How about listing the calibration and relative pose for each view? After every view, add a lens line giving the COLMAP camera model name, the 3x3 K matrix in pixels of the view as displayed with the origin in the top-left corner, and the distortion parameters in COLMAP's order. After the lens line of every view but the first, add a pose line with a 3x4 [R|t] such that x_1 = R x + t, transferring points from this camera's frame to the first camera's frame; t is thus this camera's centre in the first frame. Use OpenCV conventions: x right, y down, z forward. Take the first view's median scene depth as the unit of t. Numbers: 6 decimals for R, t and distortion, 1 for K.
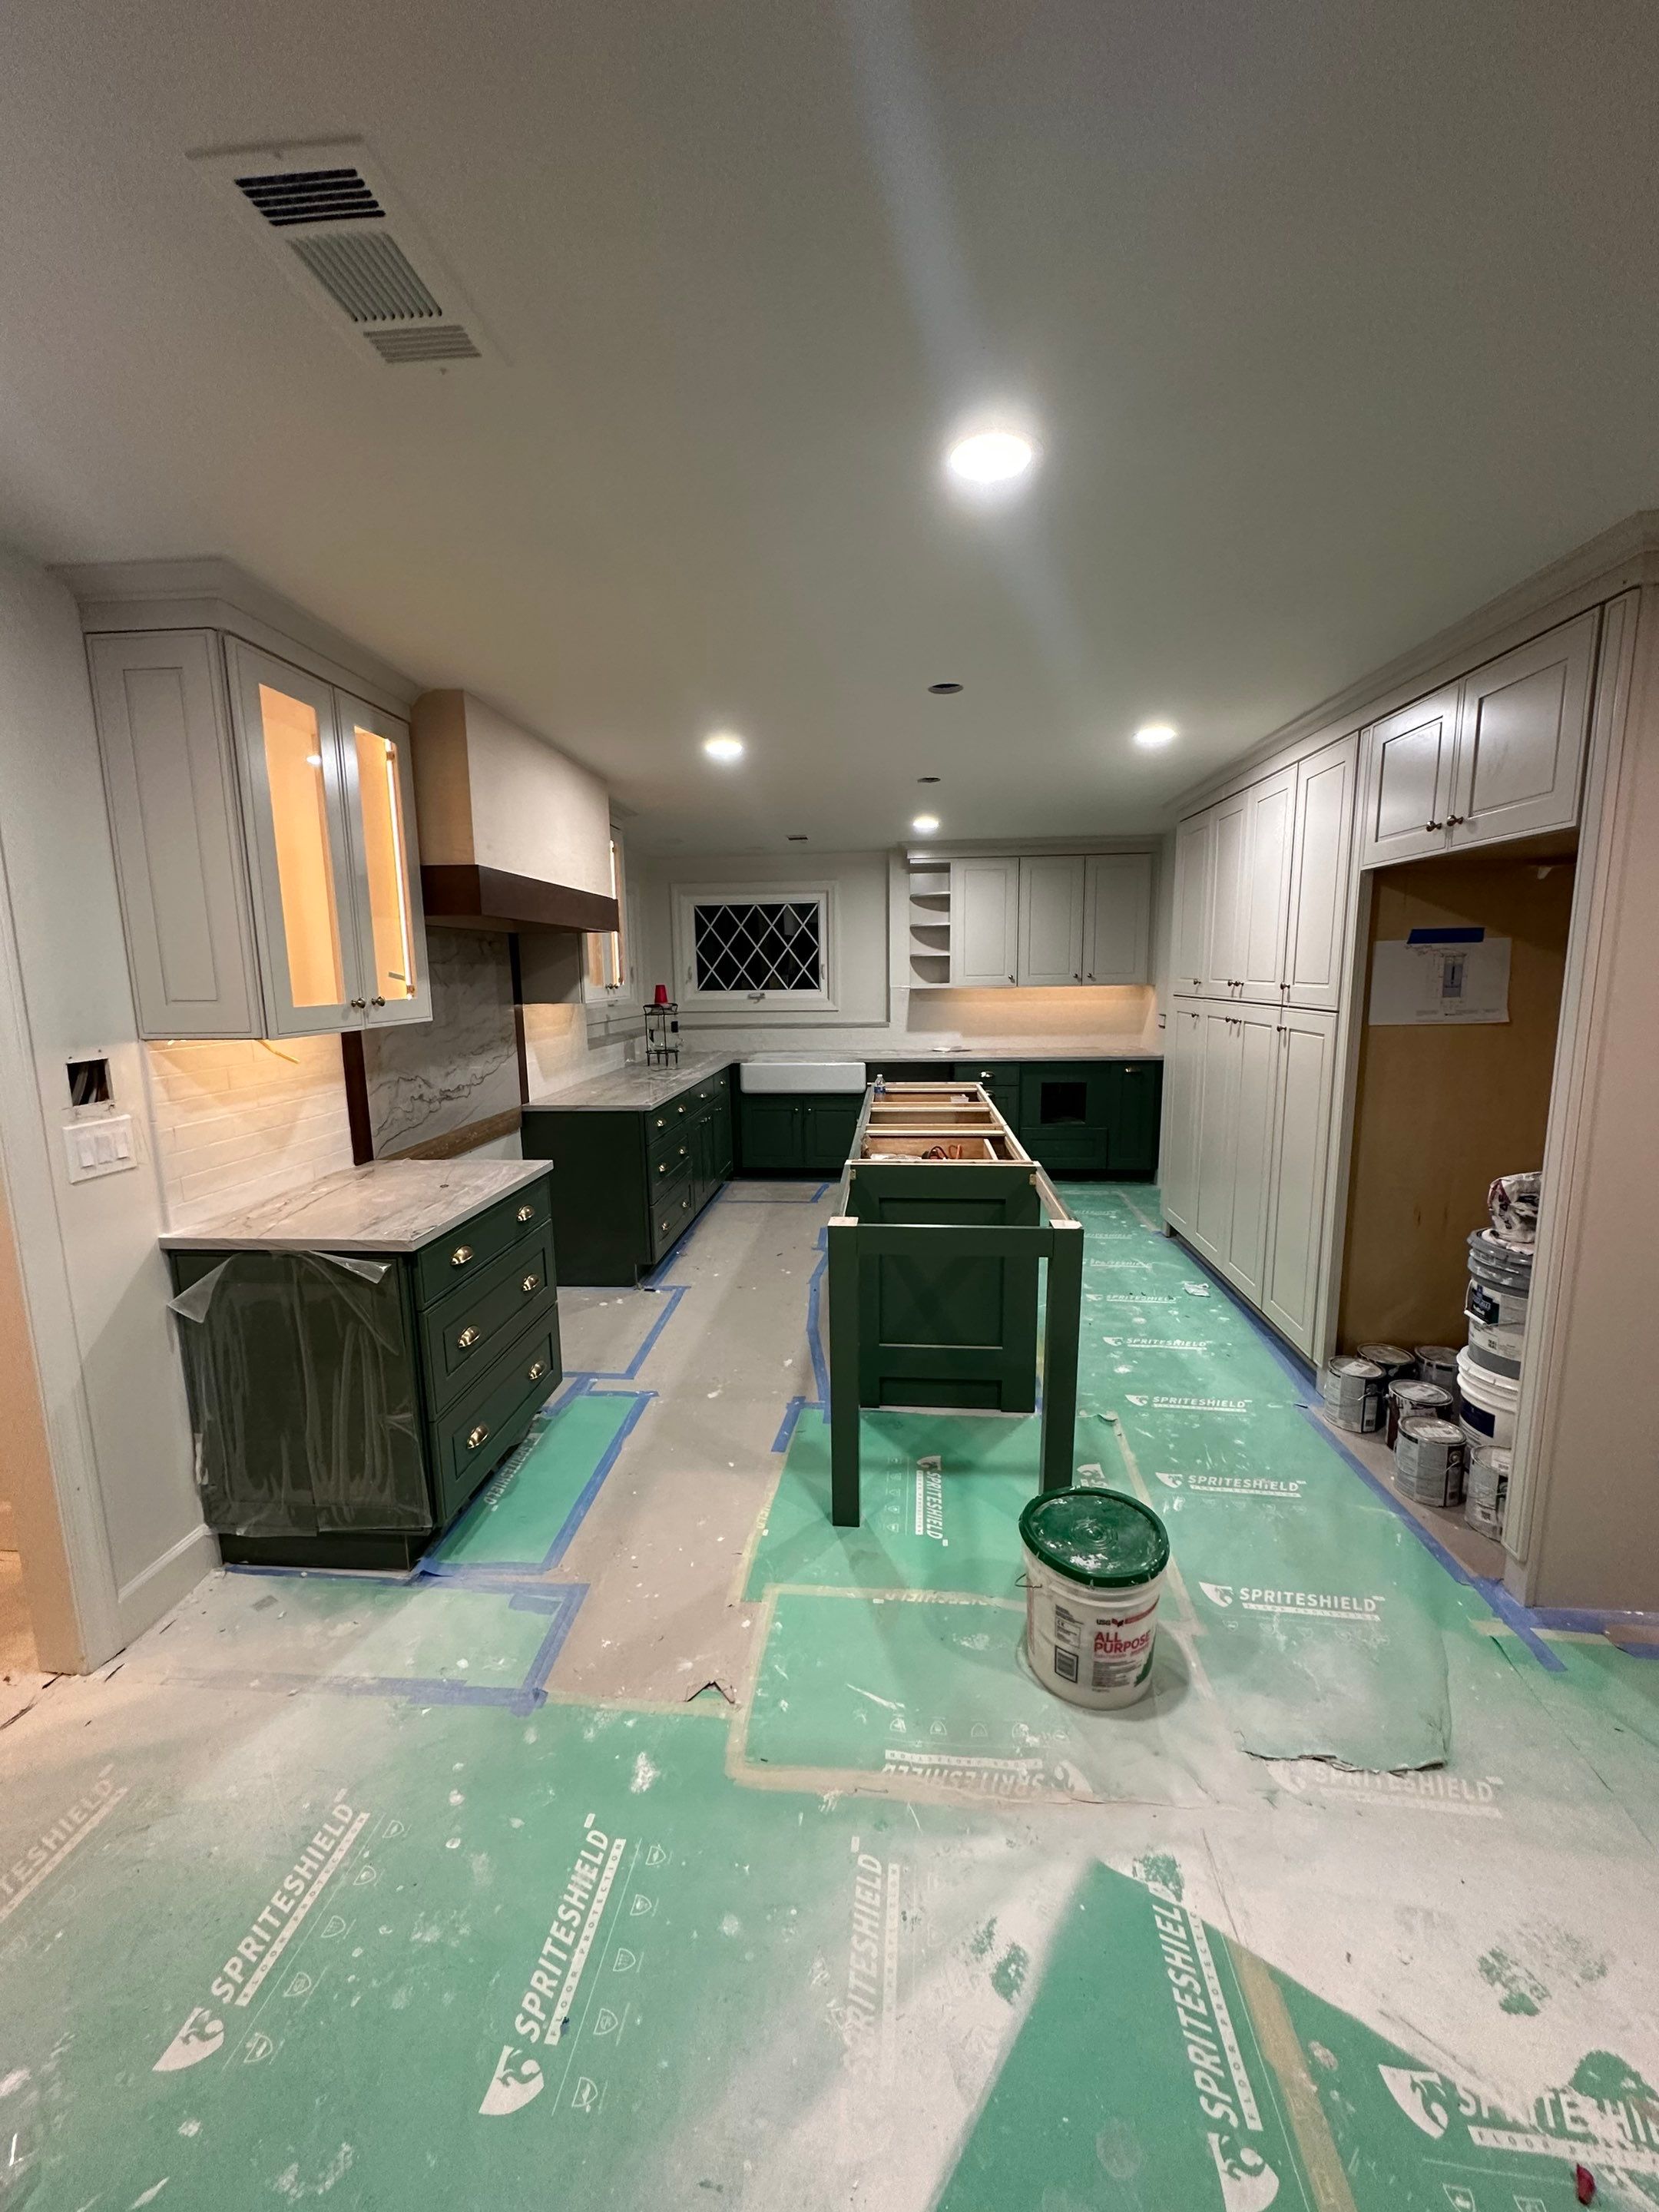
lens RADIAL K [[874.3, 0, 830.5], [0, 874.3, 1099.7], [0, 0, 1]] dist [-0.002140, 0.000175]
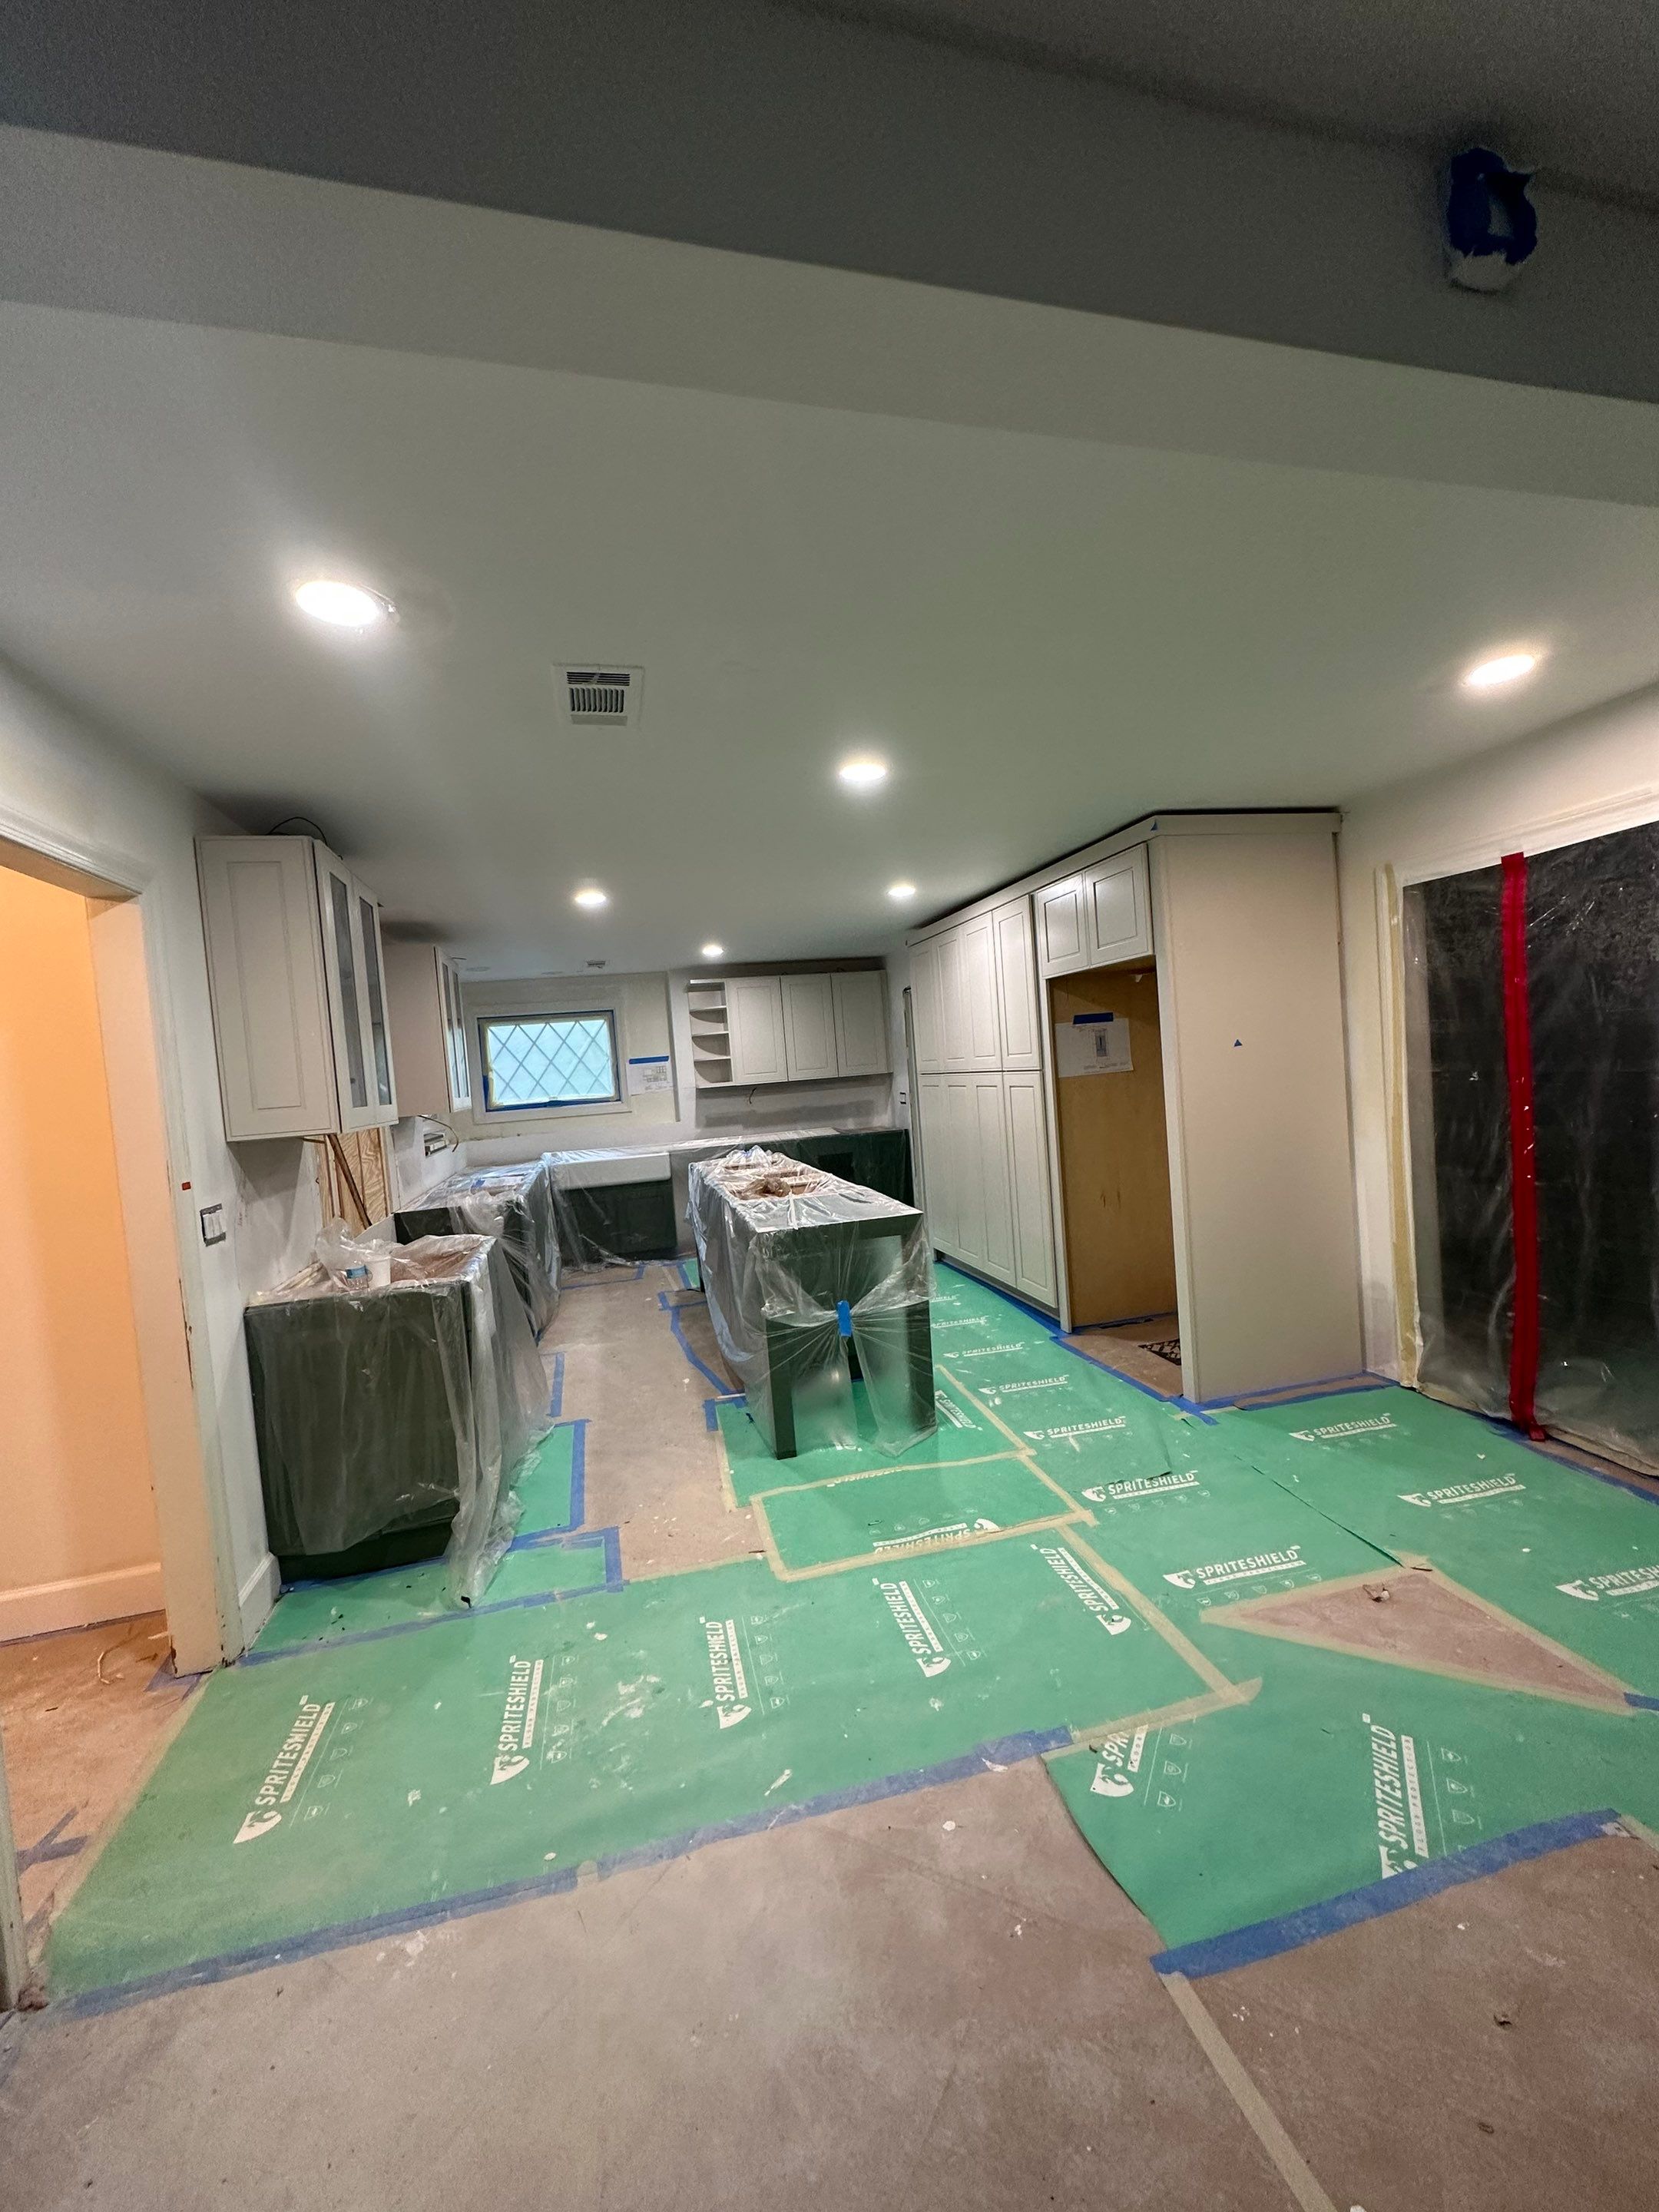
lens RADIAL K [[874.3, 0, 830.3], [0, 874.3, 1104.6], [0, 0, 1]] dist [-0.002140, 0.000175]
pose [[0.943059, -0.072276, 0.324678, -0.272854], [0.111784, 0.988201, -0.104707, 0.079604], [-0.313280, 0.135038, 0.940011, -0.321407]]
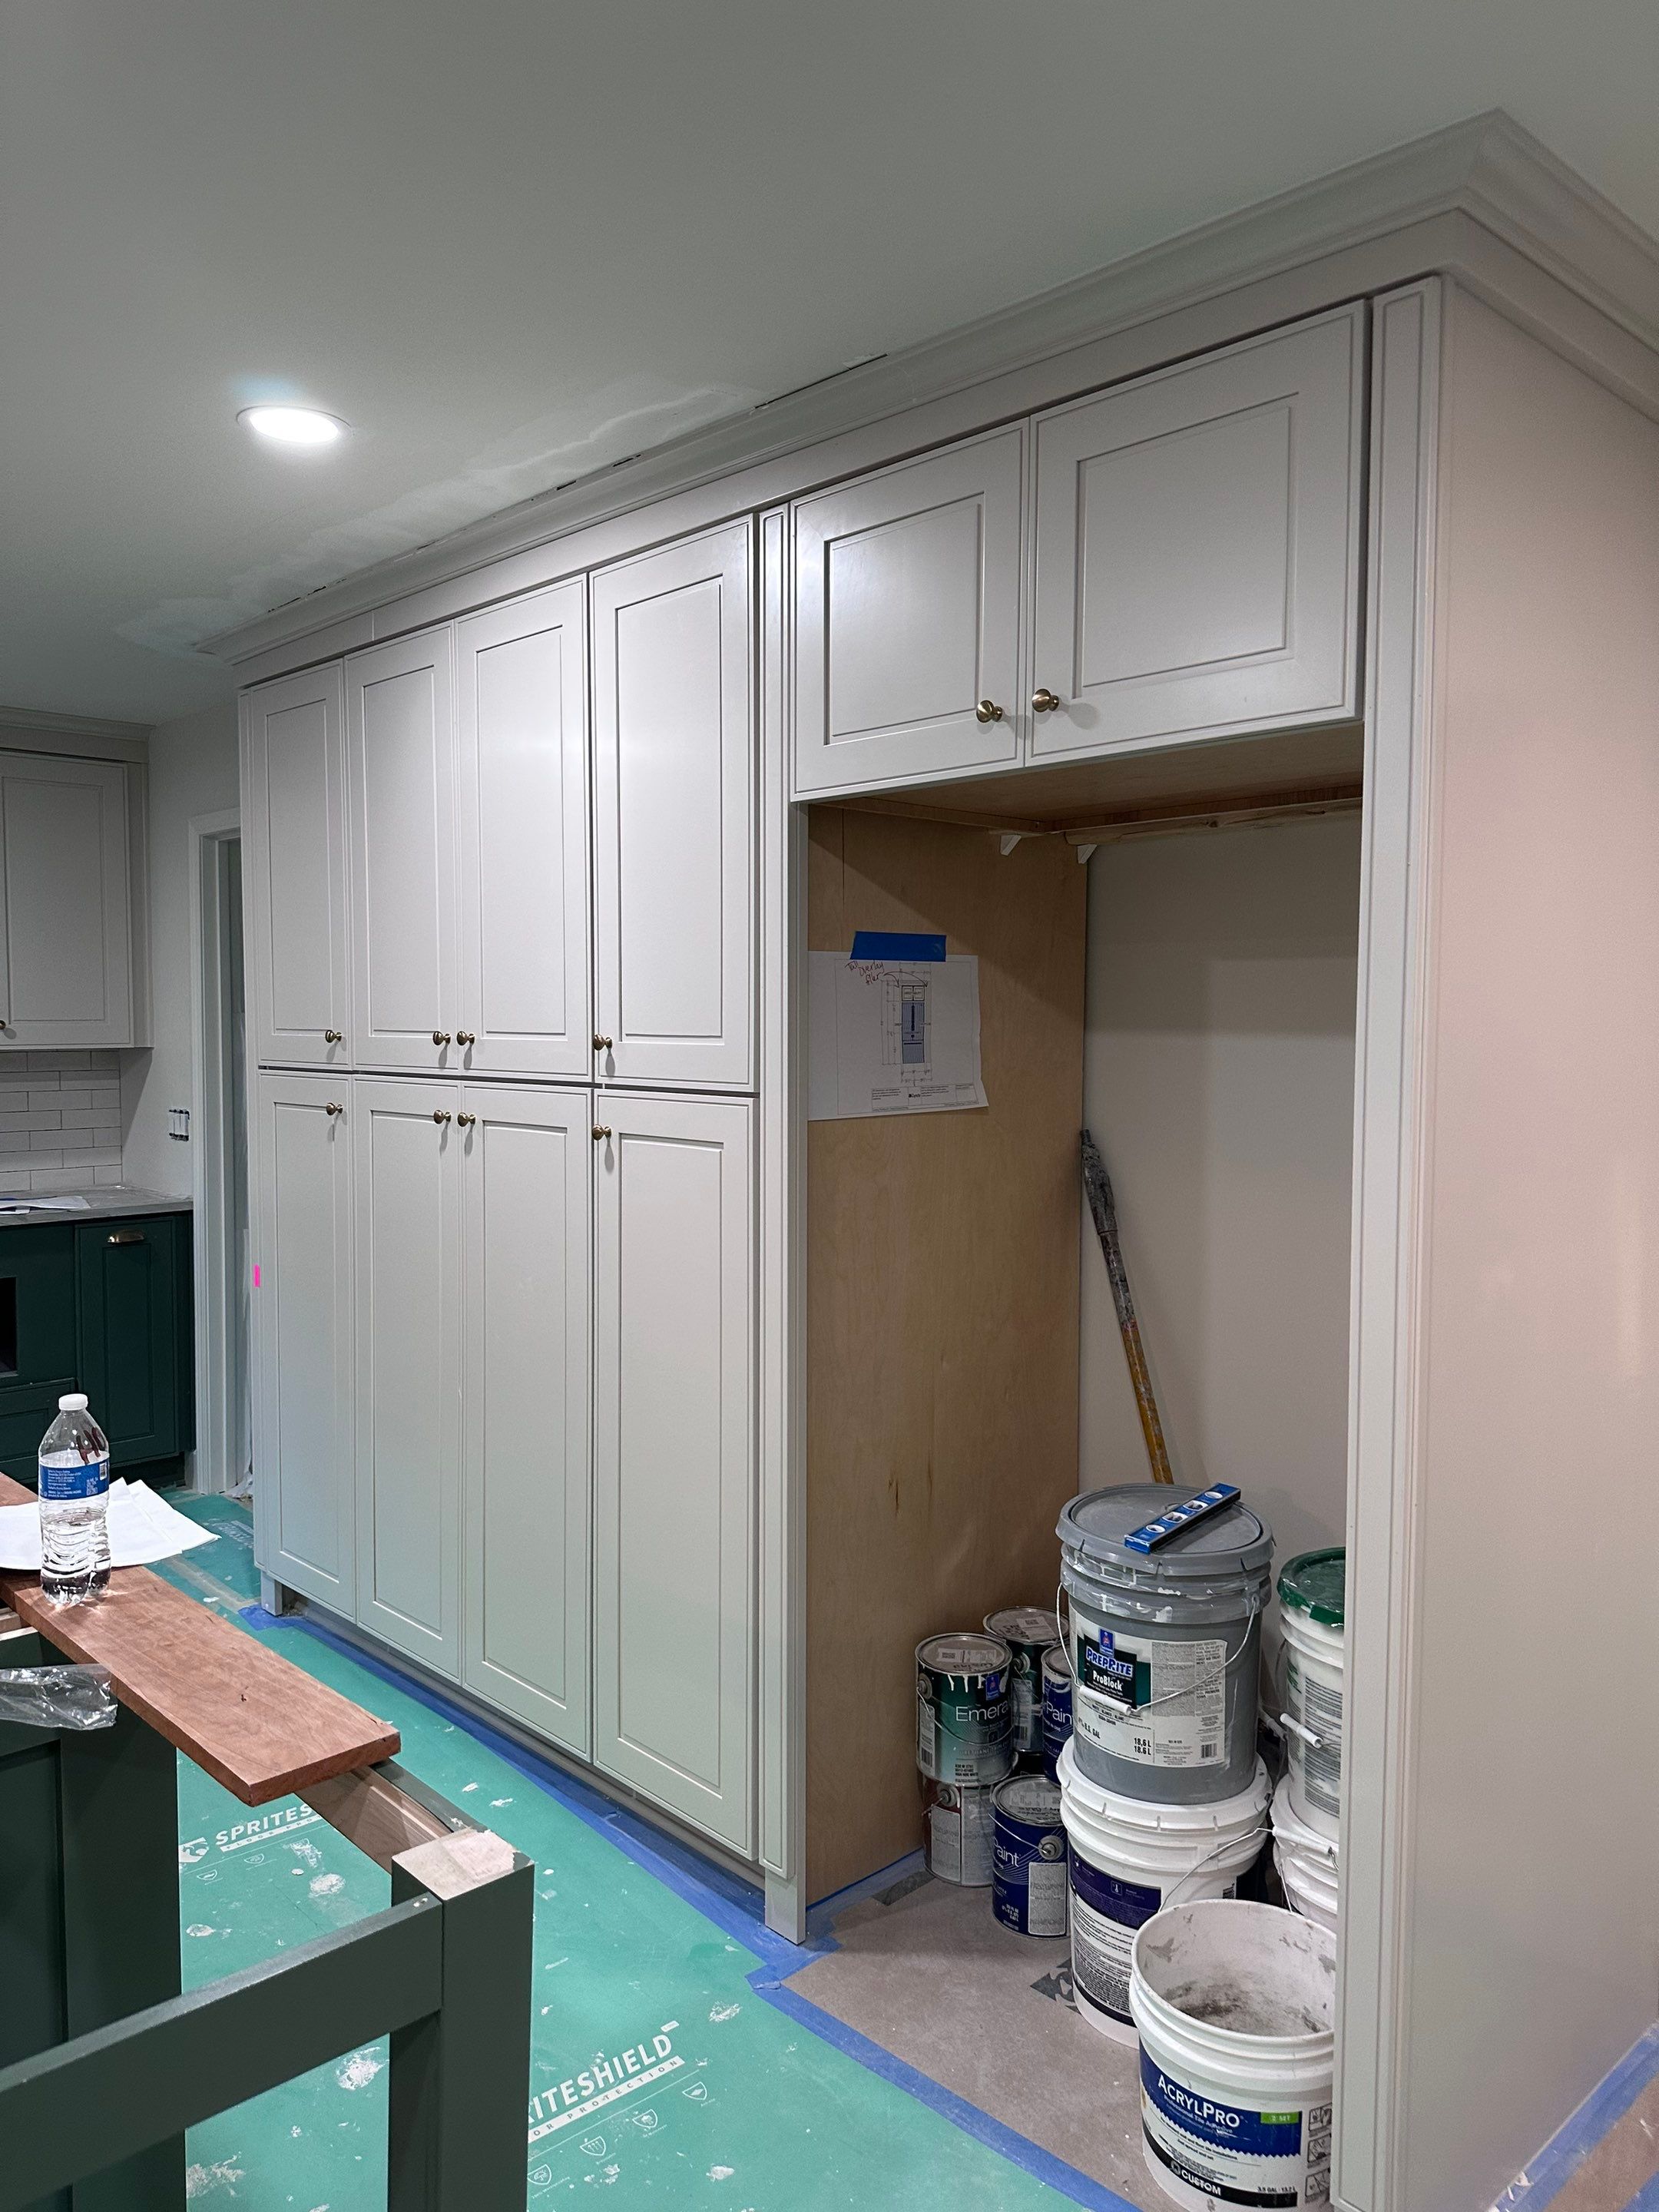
lens RADIAL K [[1504.8, 0, 814.9], [0, 1504.8, 1107.7], [0, 0, 1]] dist [0.007943, -0.014951]
pose [[0.649079, -0.026408, 0.760262, -0.012339], [0.100032, 0.993682, -0.050887, -0.051332], [-0.754115, 0.109080, 0.647620, 0.467175]]
